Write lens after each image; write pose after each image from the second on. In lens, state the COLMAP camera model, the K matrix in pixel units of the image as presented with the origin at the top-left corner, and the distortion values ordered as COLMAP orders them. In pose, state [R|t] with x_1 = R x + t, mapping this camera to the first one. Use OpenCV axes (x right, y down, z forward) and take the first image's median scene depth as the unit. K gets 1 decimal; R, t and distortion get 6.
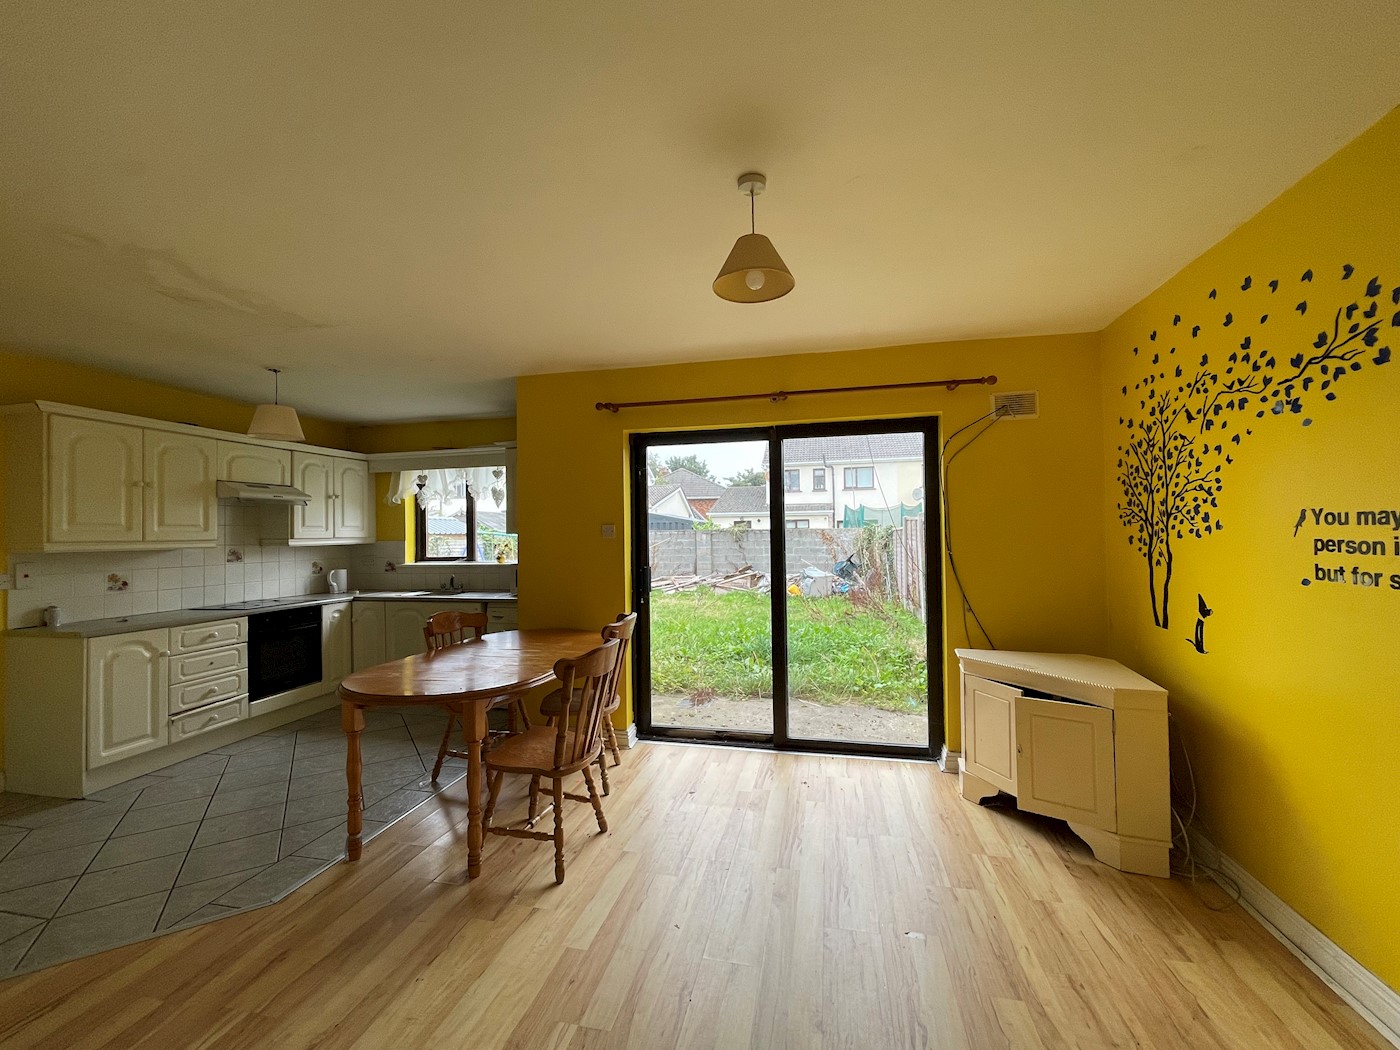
lens RADIAL K [[586.0, 0, 698.9], [0, 586.0, 525.7], [0, 0, 1]] dist [-0.003933, 0.001758]
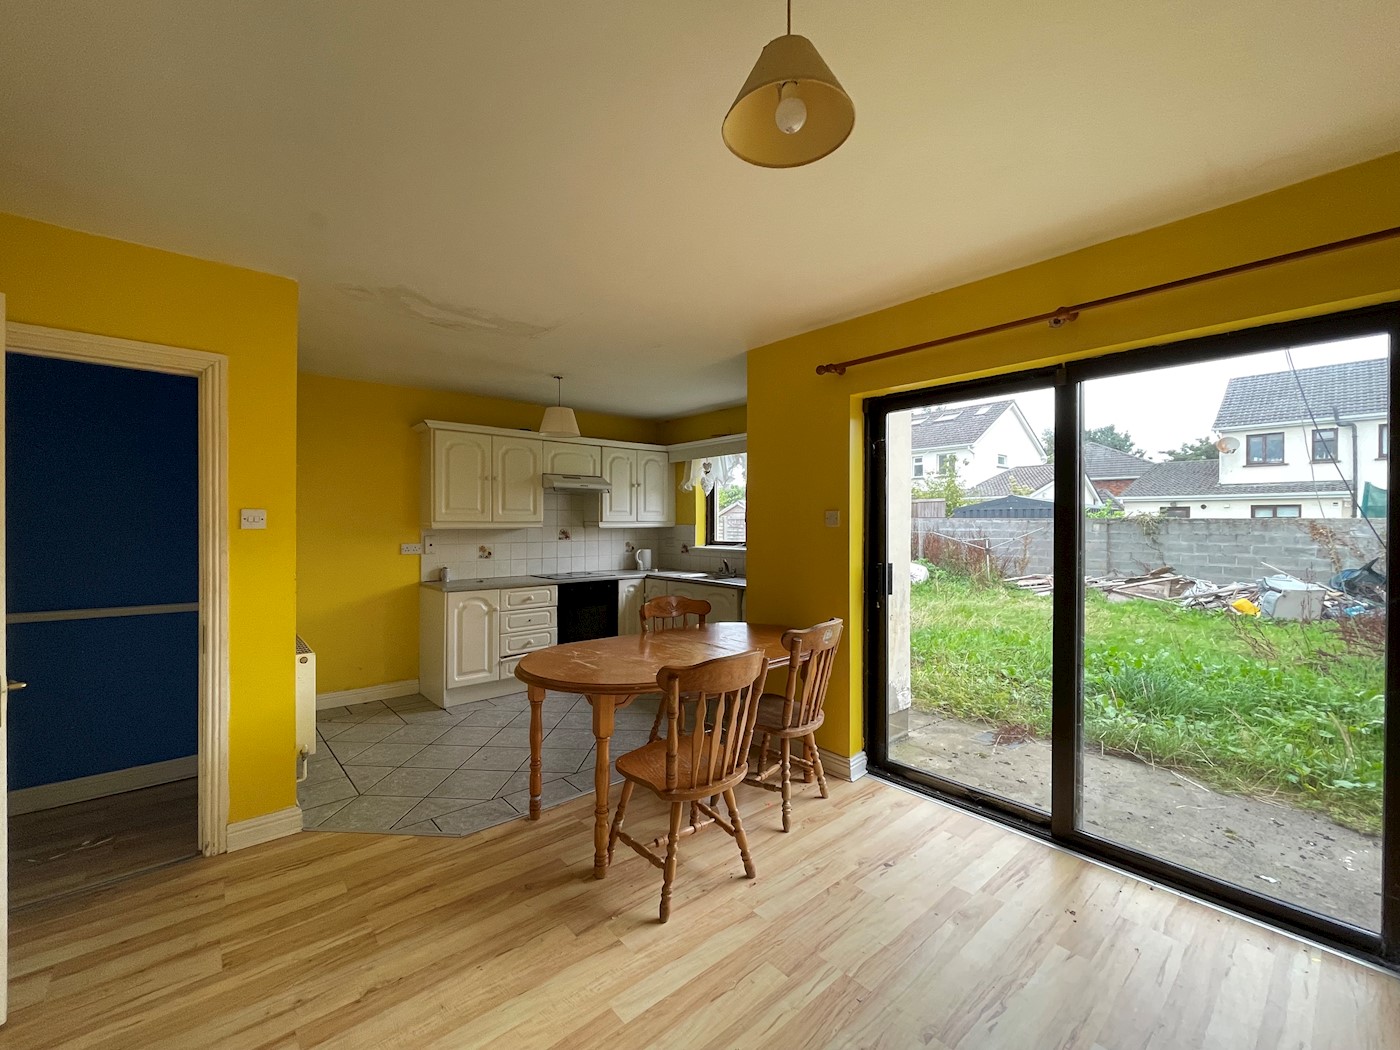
lens RADIAL K [[586.0, 0, 695.8], [0, 586.0, 527.3], [0, 0, 1]] dist [-0.003933, 0.001758]
pose [[0.804882, 0.020730, -0.593073, 0.195593], [-0.005148, 0.999596, 0.027953, -0.000250], [0.593413, -0.019445, 0.804663, 0.217811]]
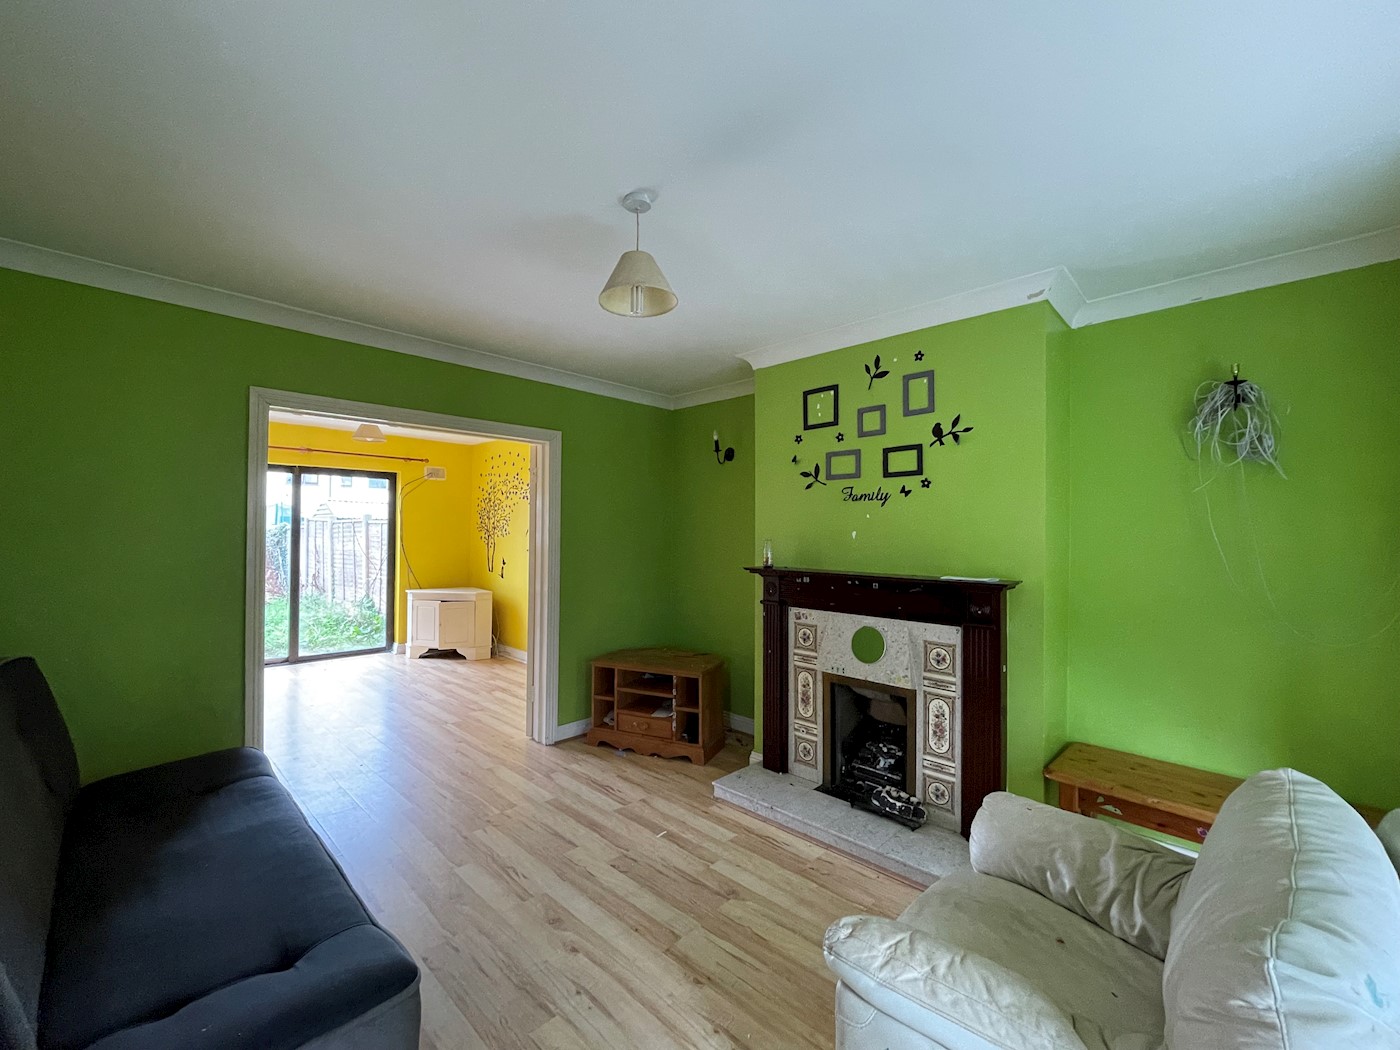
lens RADIAL K [[586.0, 0, 698.6], [0, 586.0, 527.2], [0, 0, 1]] dist [-0.003933, 0.001758]
pose [[0.527557, 0.028735, 0.849033, -0.678400], [-0.030919, 0.999415, -0.014612, -0.009533], [-0.848957, -0.018543, 0.528137, -0.835585]]
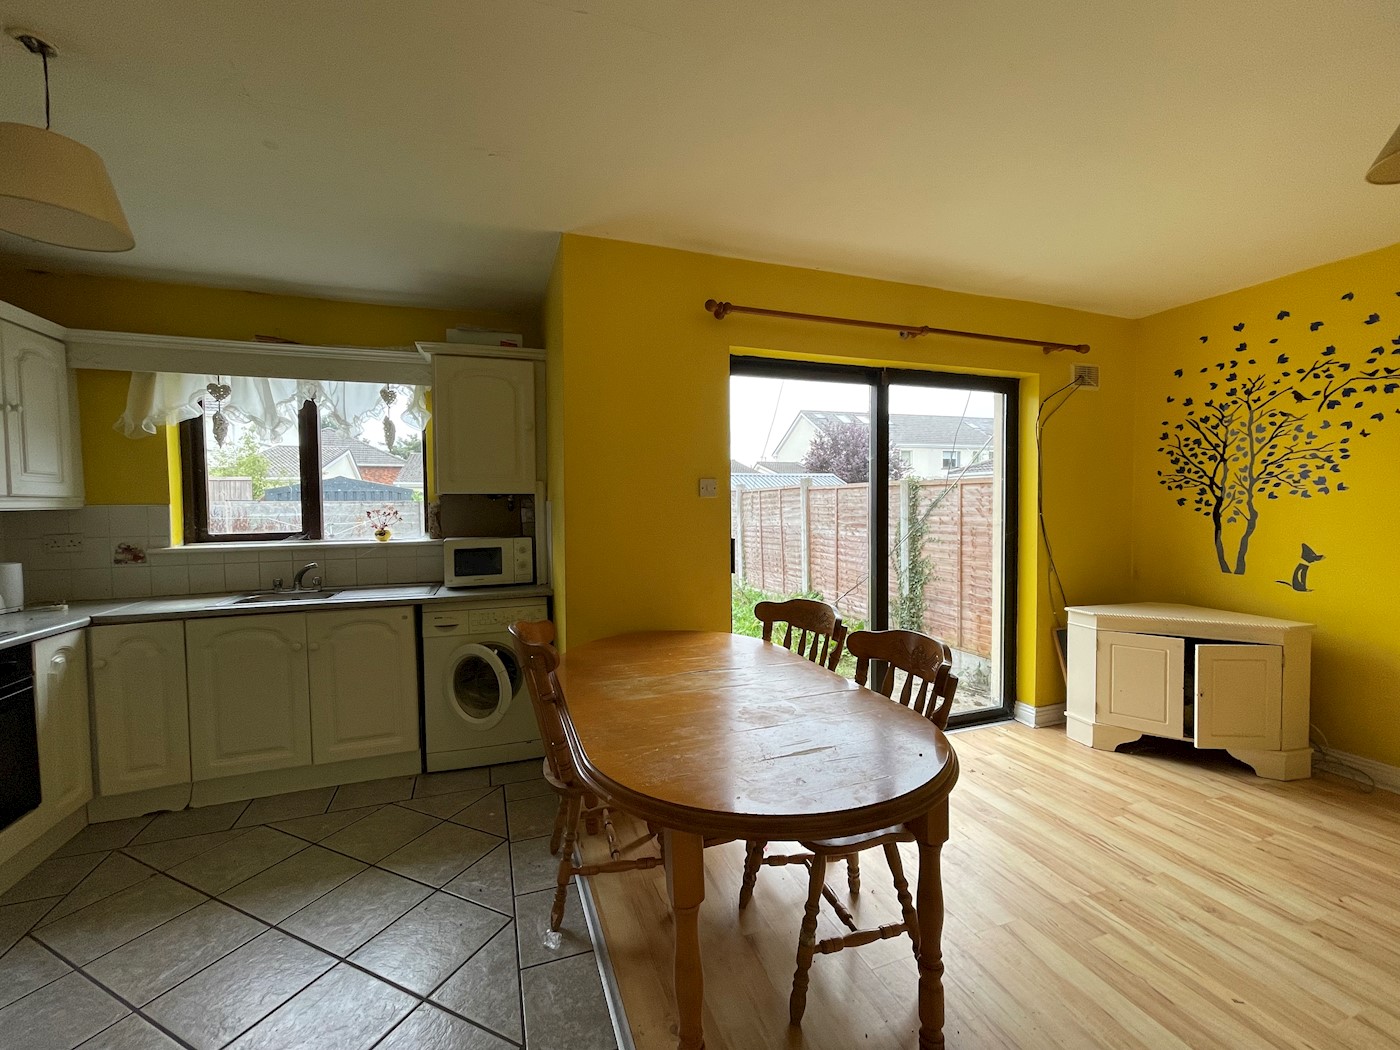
lens RADIAL K [[586.0, 0, 700.3], [0, 586.0, 525.2], [0, 0, 1]] dist [-0.003933, 0.001758]
pose [[0.840658, -0.012301, 0.541426, -0.576626], [-0.009804, 0.999233, 0.037924, 0.029280], [-0.541477, -0.037190, 0.839893, 0.434150]]
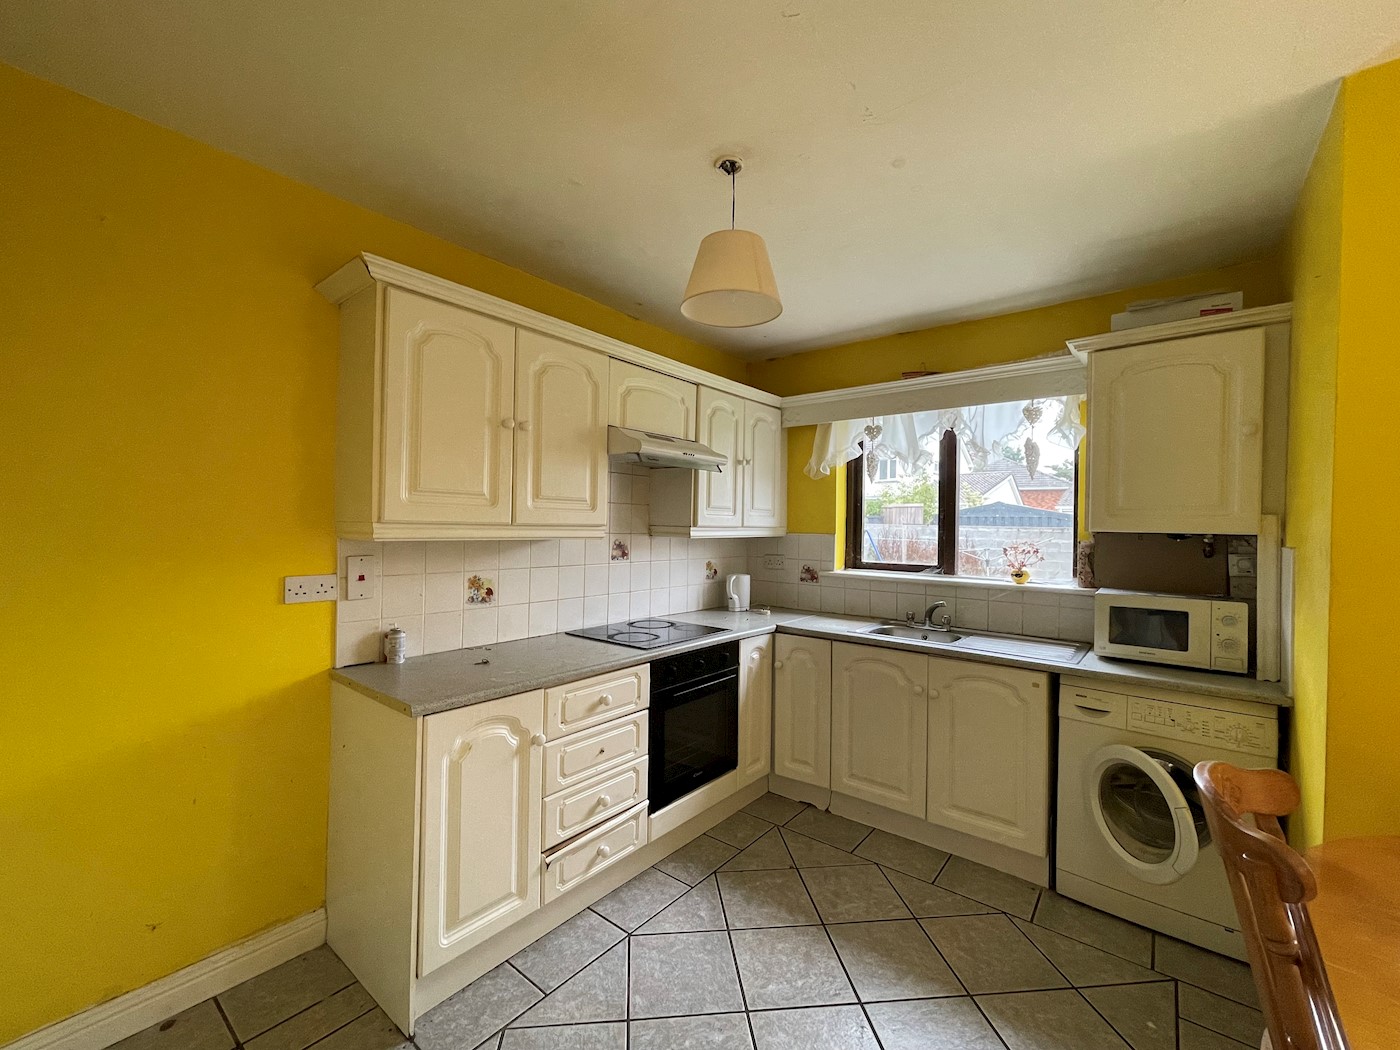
lens RADIAL K [[586.0, 0, 693.0], [0, 586.0, 524.7], [0, 0, 1]] dist [-0.003933, 0.001758]
pose [[0.892740, 0.030121, -0.449564, -0.538491], [-0.024951, 0.999537, 0.017421, 0.012381], [0.449880, -0.004335, 0.893078, 0.571810]]
